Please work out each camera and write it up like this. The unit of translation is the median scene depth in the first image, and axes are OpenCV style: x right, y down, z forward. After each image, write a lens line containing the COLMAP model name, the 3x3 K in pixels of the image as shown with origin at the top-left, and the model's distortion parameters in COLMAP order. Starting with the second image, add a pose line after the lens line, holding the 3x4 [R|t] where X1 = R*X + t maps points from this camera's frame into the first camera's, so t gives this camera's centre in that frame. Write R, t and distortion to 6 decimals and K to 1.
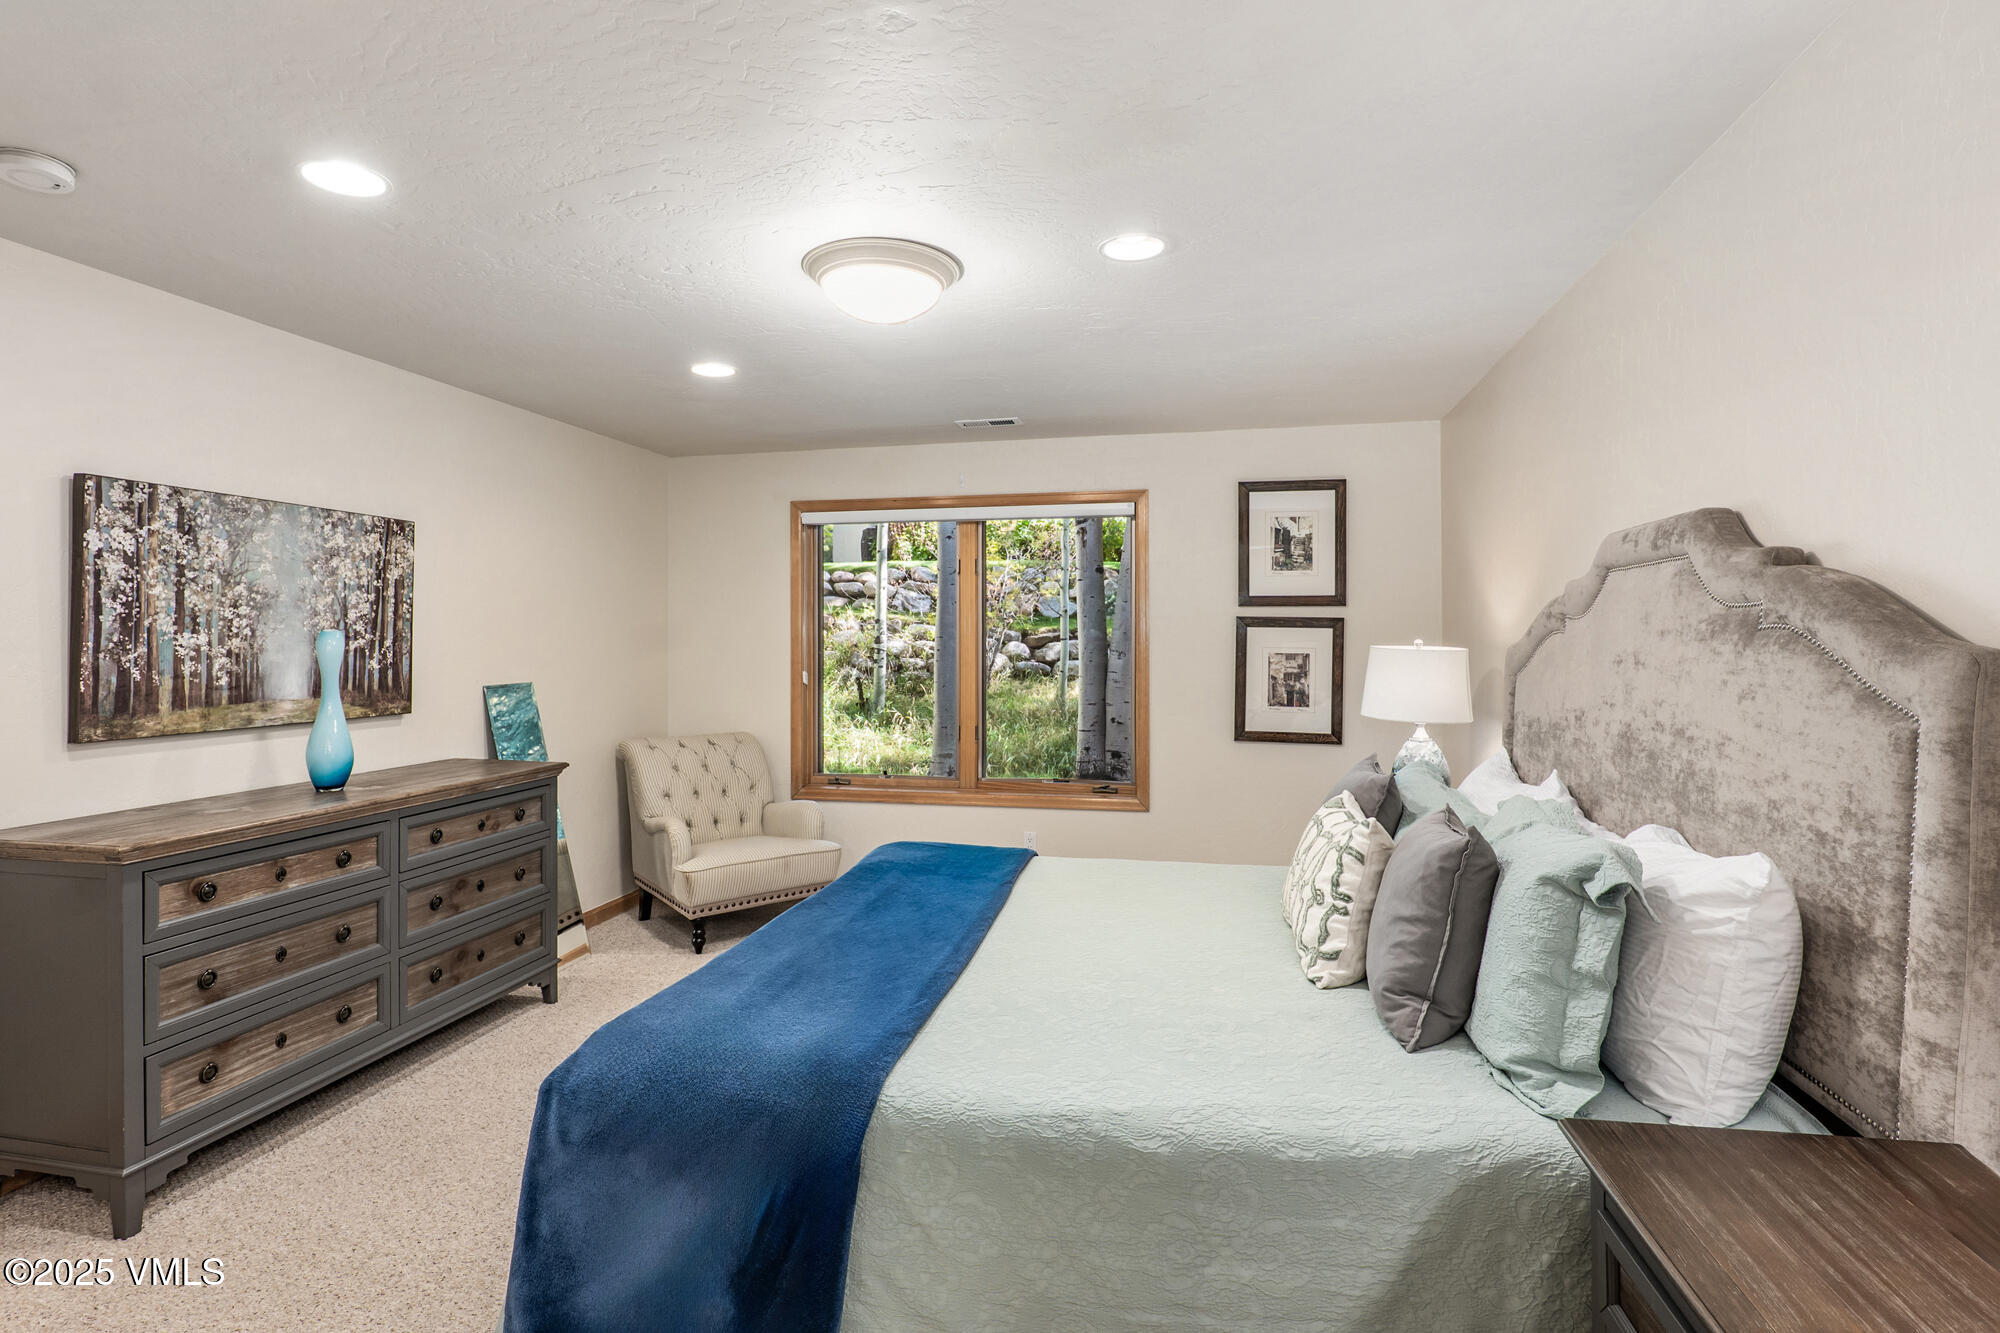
lens RADIAL K [[1005.5, 0, 993.3], [0, 1005.5, 647.5], [0, 0, 1]] dist [-0.009510, 0.001693]
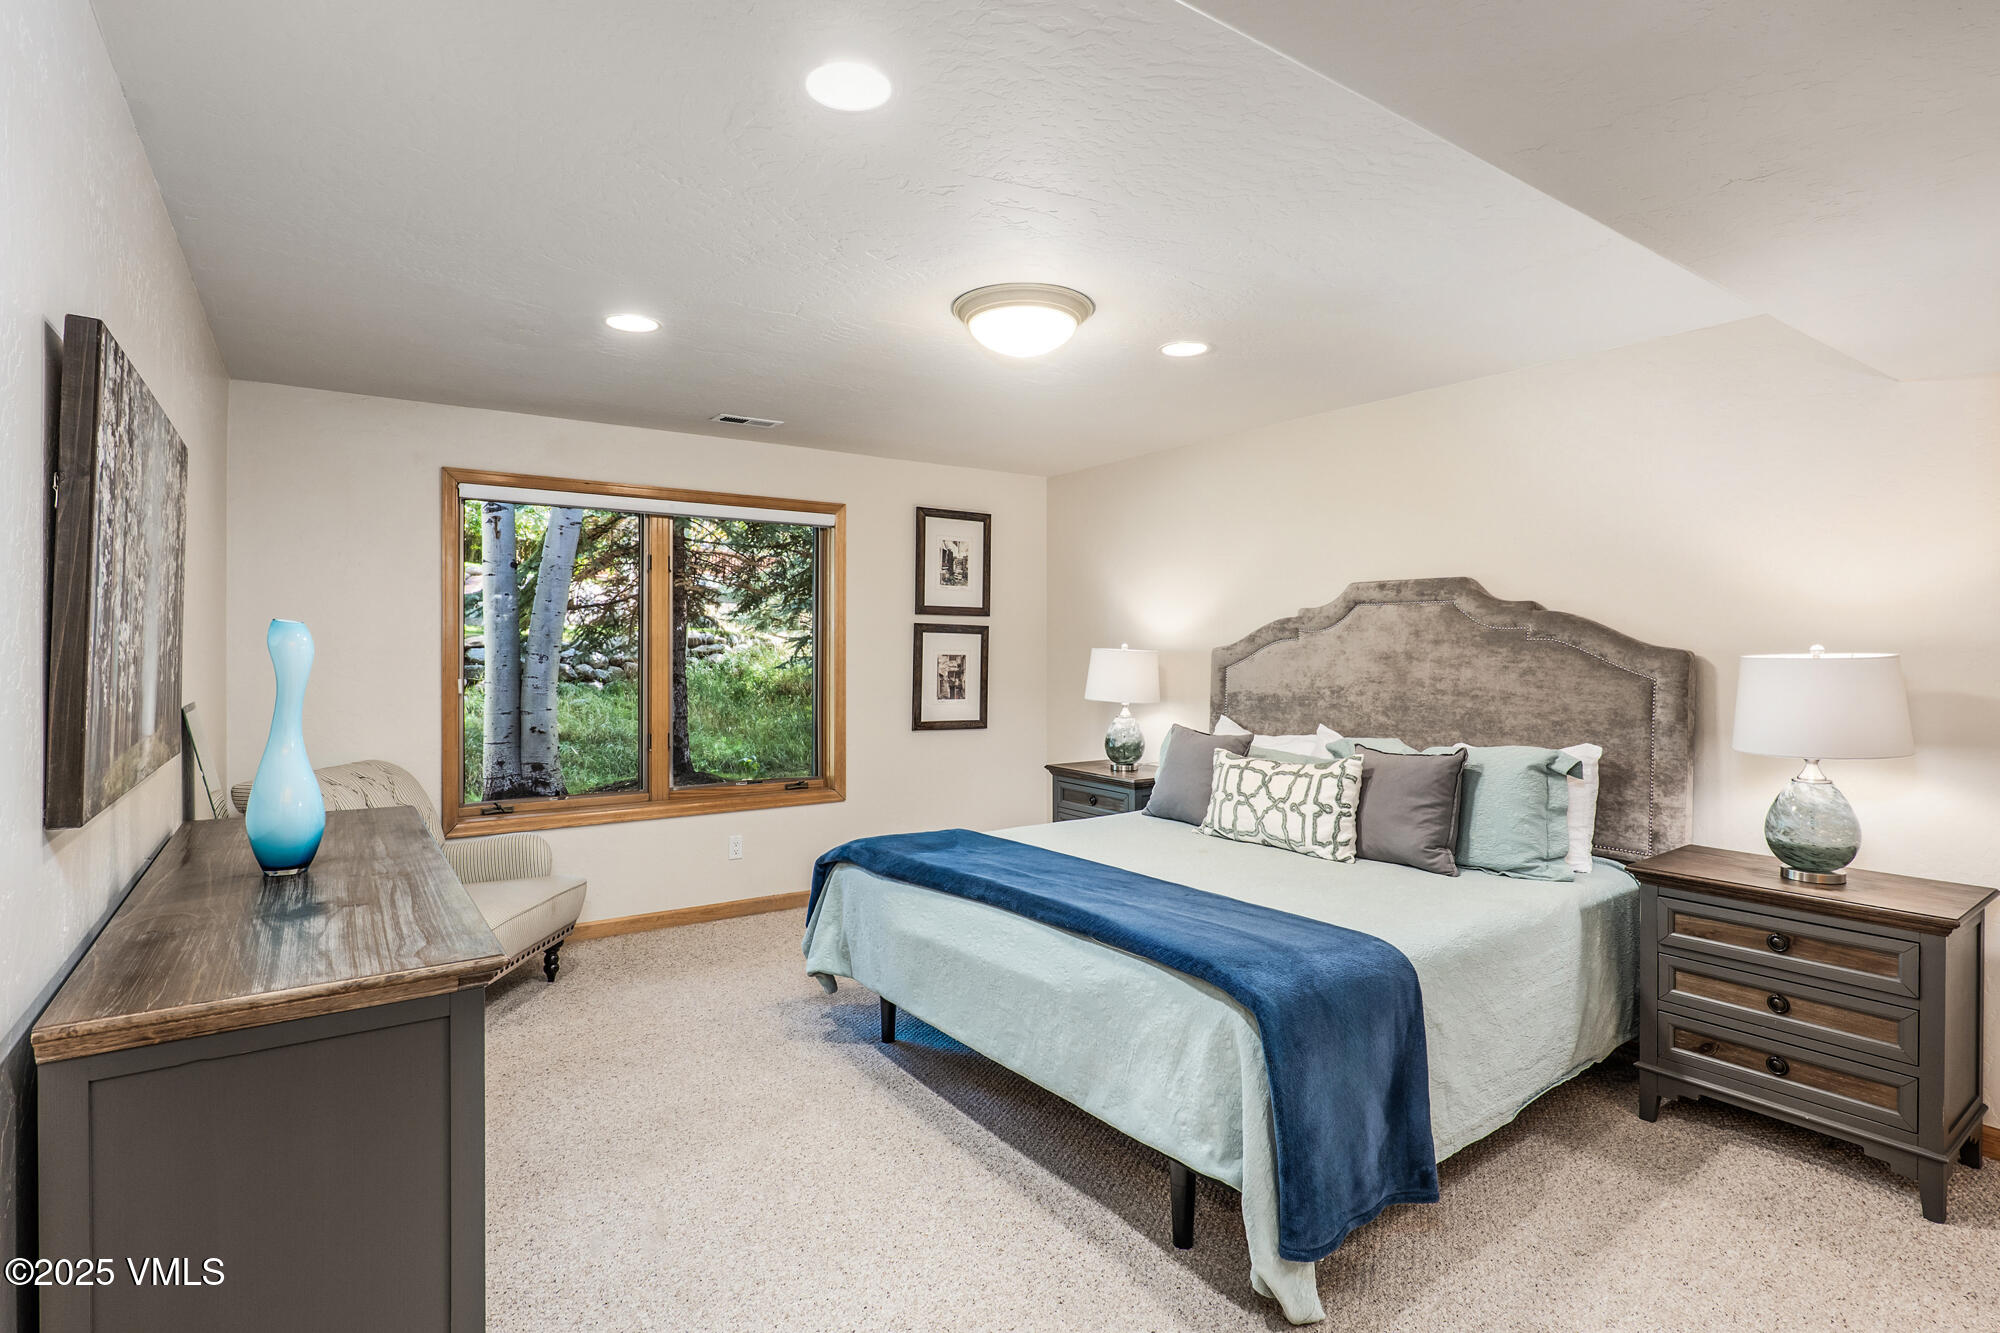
lens RADIAL K [[1005.5, 0, 984.9], [0, 1005.5, 669.4], [0, 0, 1]] dist [-0.009510, 0.001693]
pose [[0.675226, -0.015089, 0.737457, -0.563906], [0.001188, 0.999812, 0.019369, 0.000061], [-0.737610, -0.012202, 0.675116, 0.161683]]
